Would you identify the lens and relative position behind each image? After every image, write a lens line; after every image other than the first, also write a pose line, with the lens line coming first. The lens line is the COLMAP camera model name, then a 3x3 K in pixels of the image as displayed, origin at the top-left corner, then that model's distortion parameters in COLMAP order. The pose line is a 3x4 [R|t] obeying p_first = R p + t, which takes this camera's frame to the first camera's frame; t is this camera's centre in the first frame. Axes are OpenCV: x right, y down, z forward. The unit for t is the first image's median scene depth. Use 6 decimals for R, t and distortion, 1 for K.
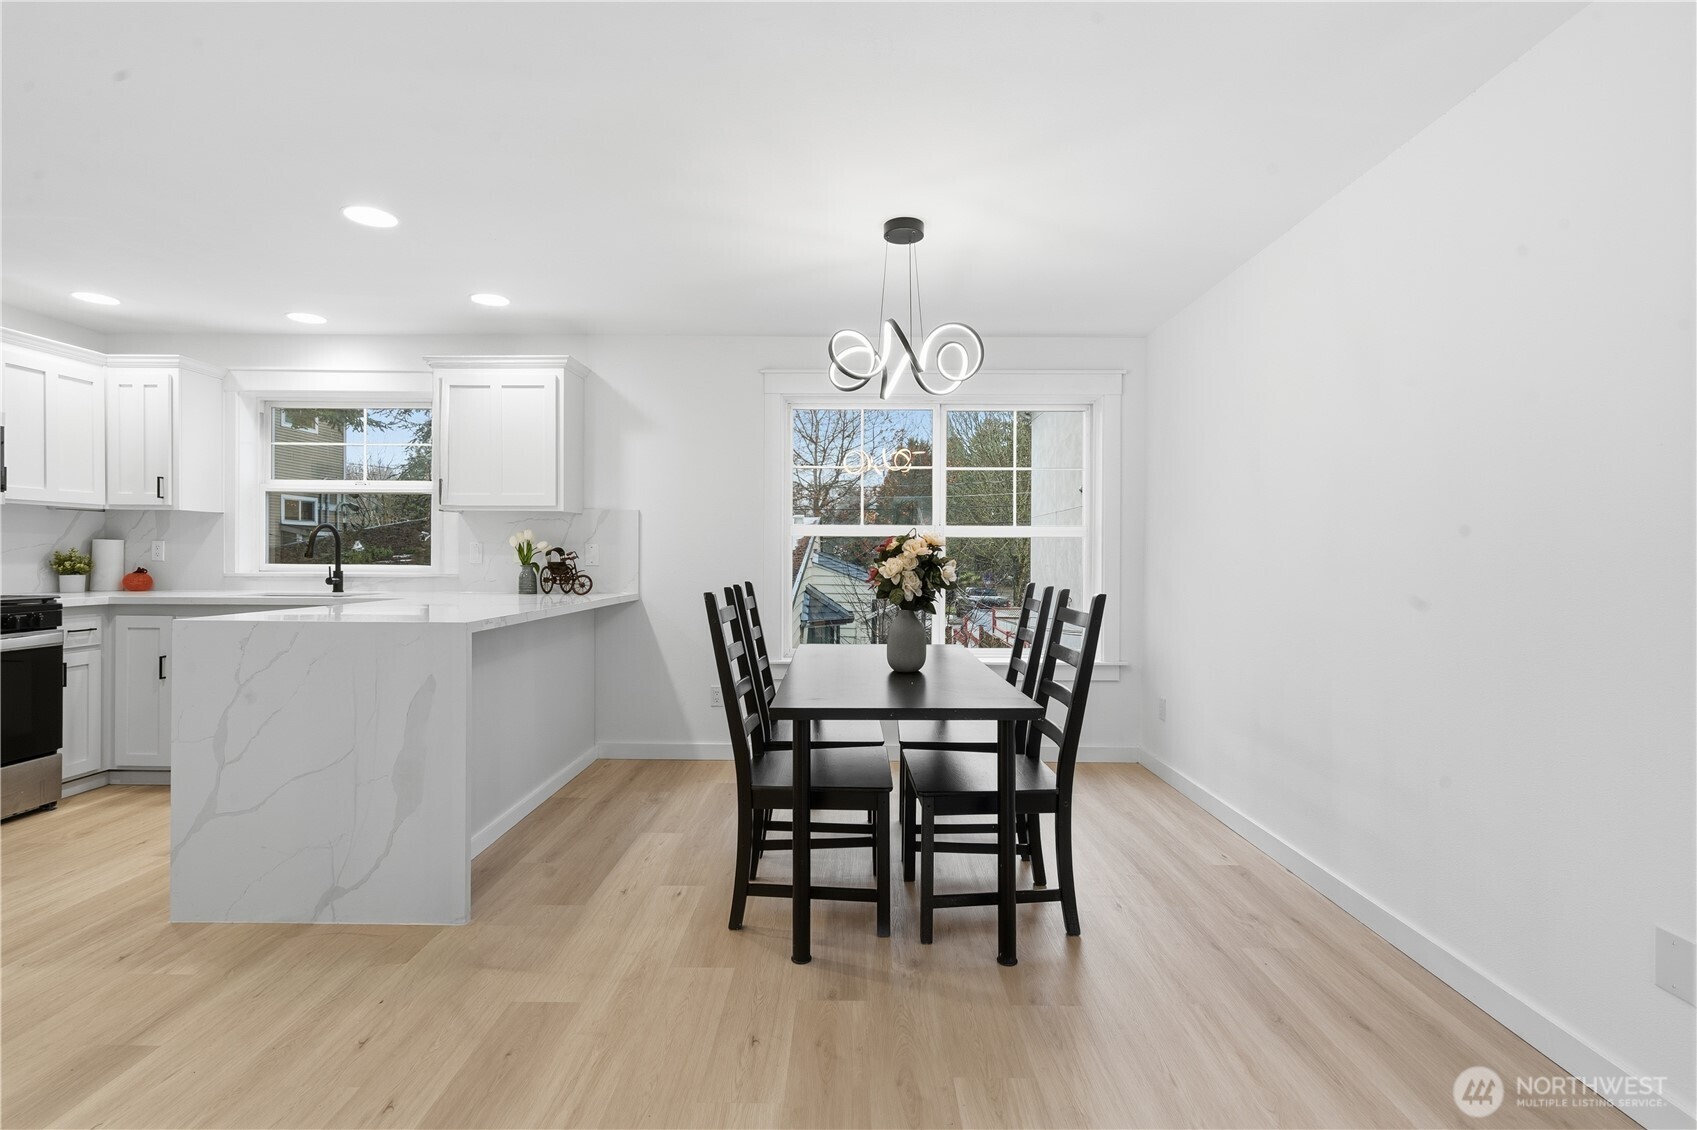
lens RADIAL K [[785.0, 0, 848.5], [0, 785.0, 560.8], [0, 0, 1]] dist [-0.000255, 0.000604]
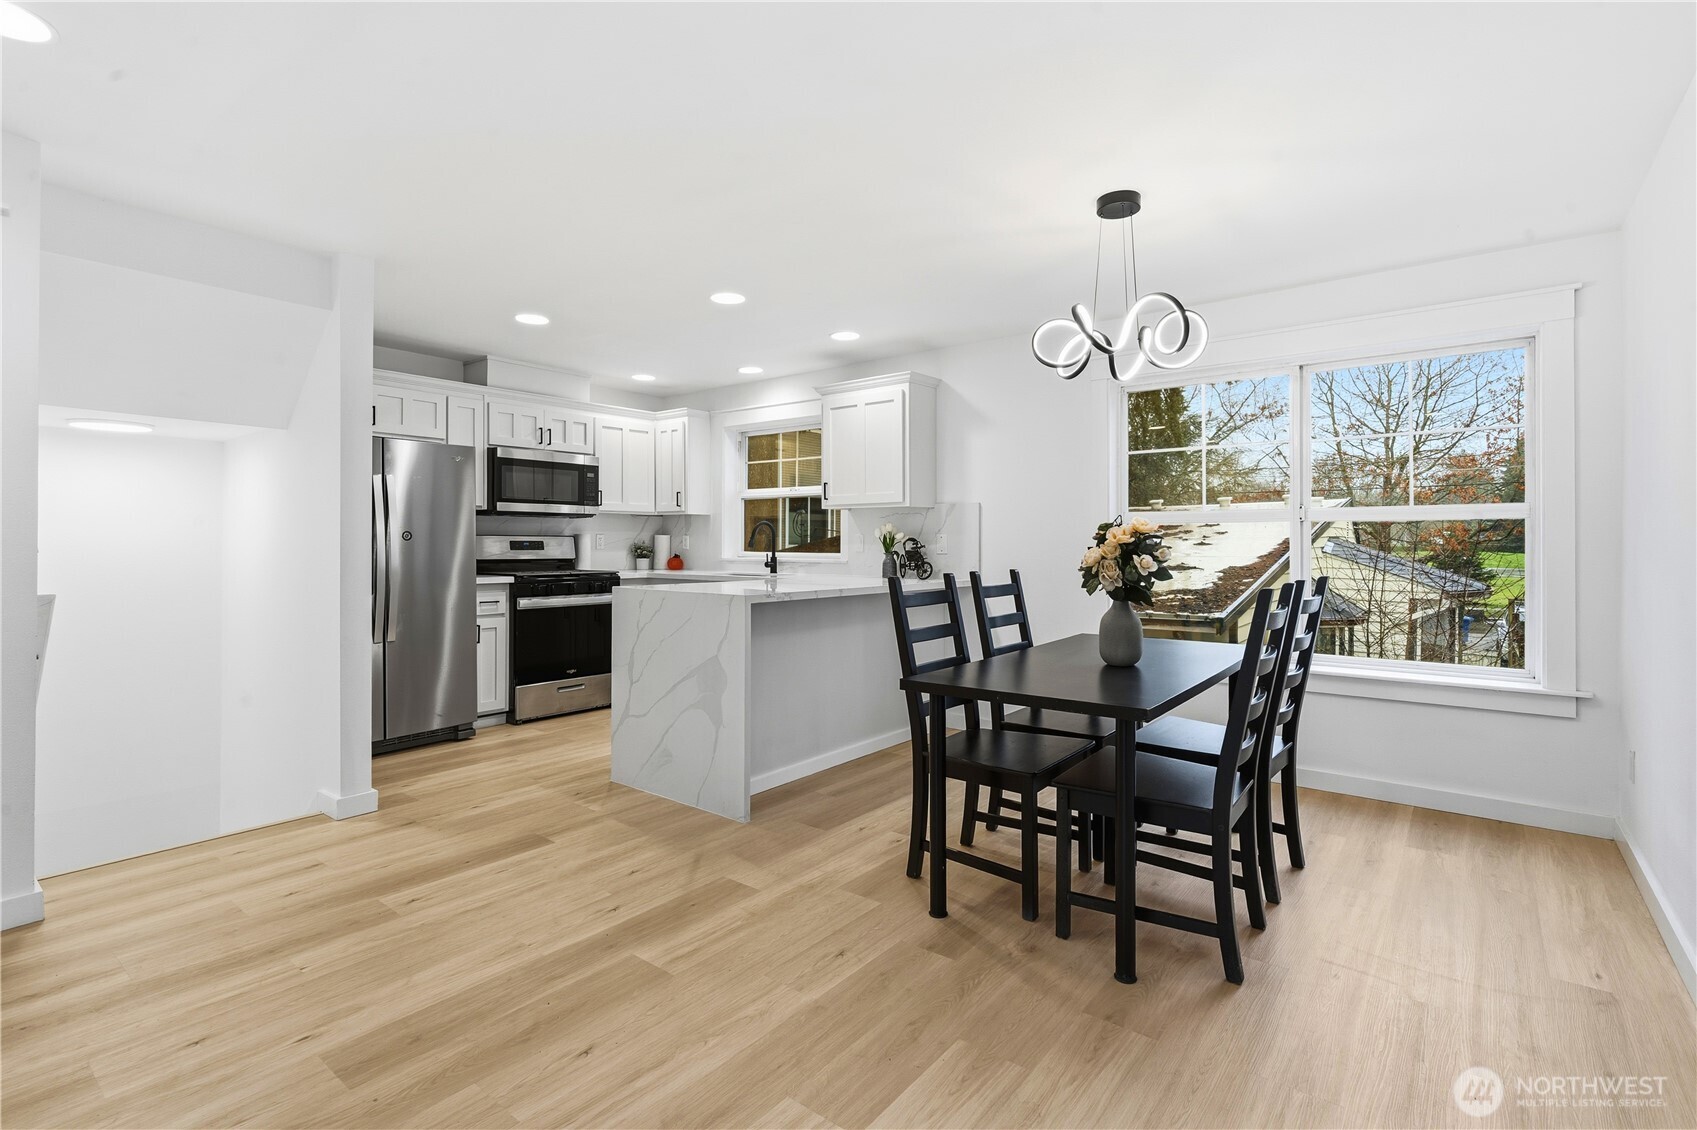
lens RADIAL K [[793.2, 0, 850.0], [0, 793.2, 543.3], [0, 0, 1]] dist [-0.003932, -0.000051]
pose [[0.789494, -0.004039, -0.613744, 0.286324], [-0.001090, 0.999968, -0.007983, 0.000431], [0.613757, 0.006971, 0.789464, 0.027477]]
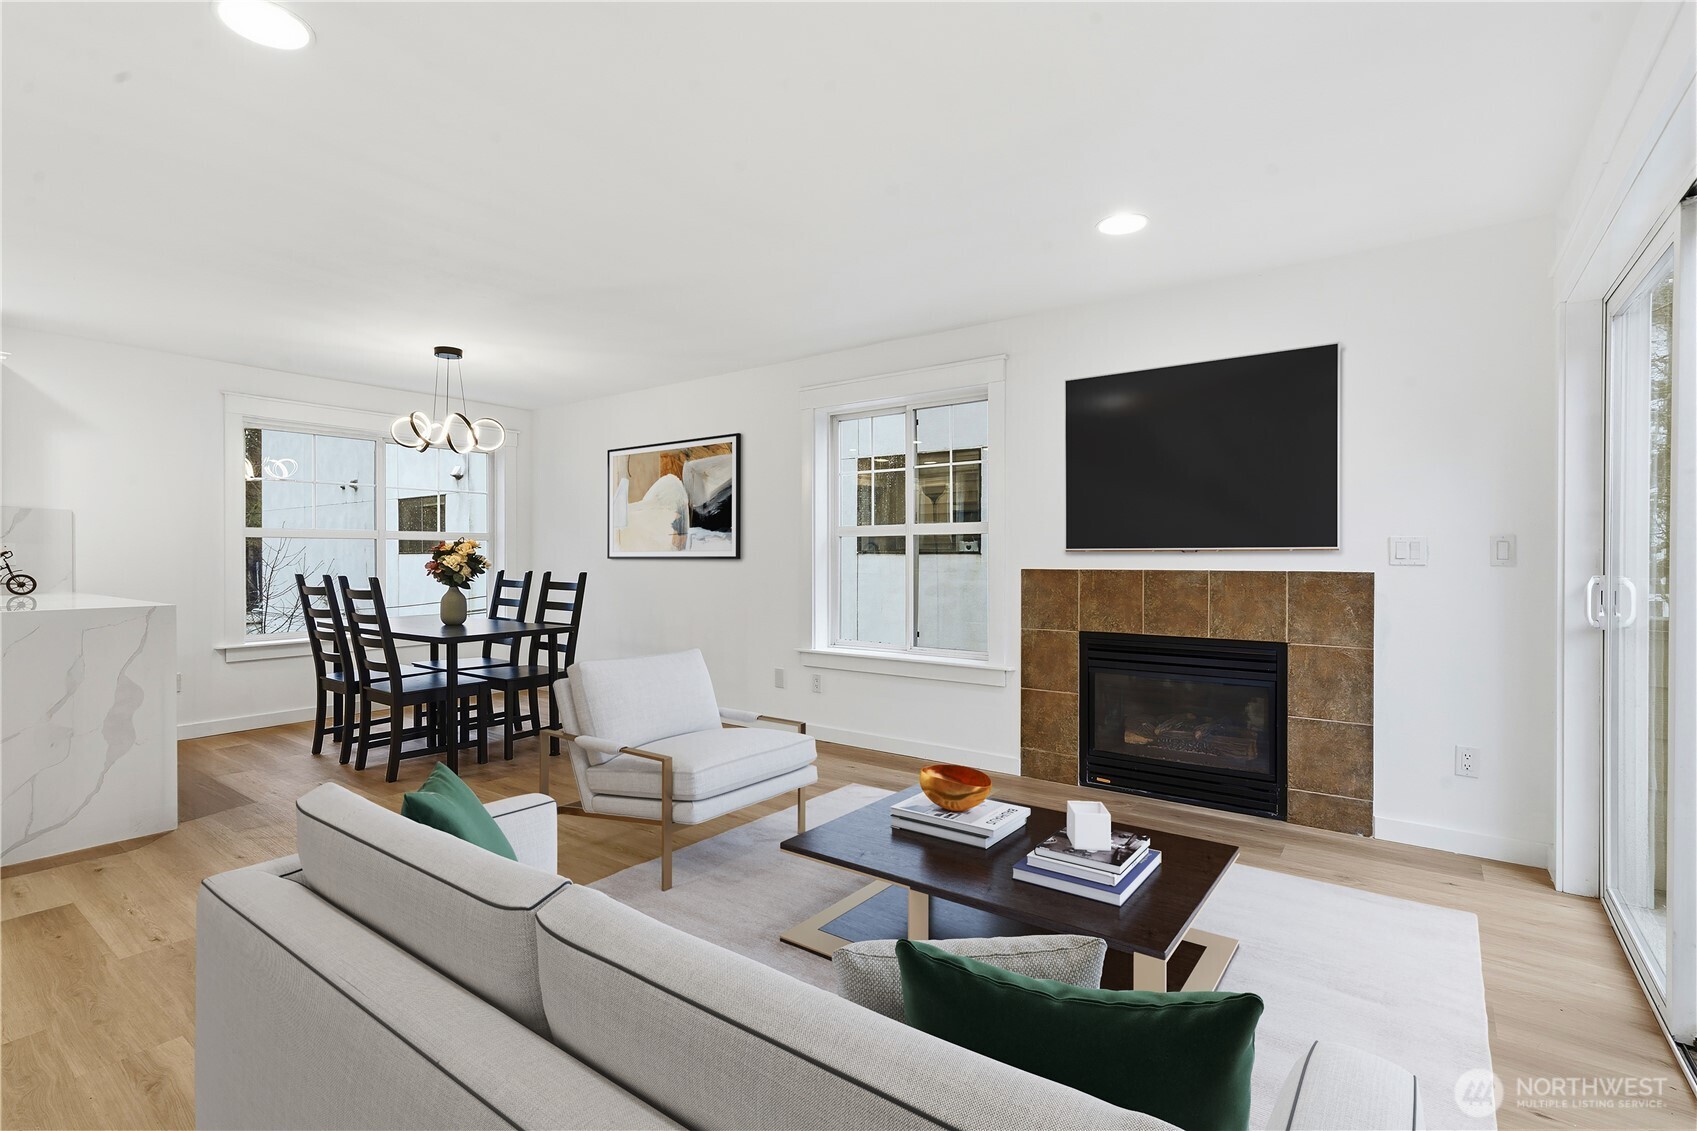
lens RADIAL K [[793.2, 0, 850.0], [0, 793.2, 543.8], [0, 0, 1]] dist [-0.003932, -0.000051]
pose [[0.585019, 0.007044, 0.810989, -0.546755], [0.008263, 0.999859, -0.014645, 0.002261], [-0.810978, 0.015269, 0.584878, -0.441166]]
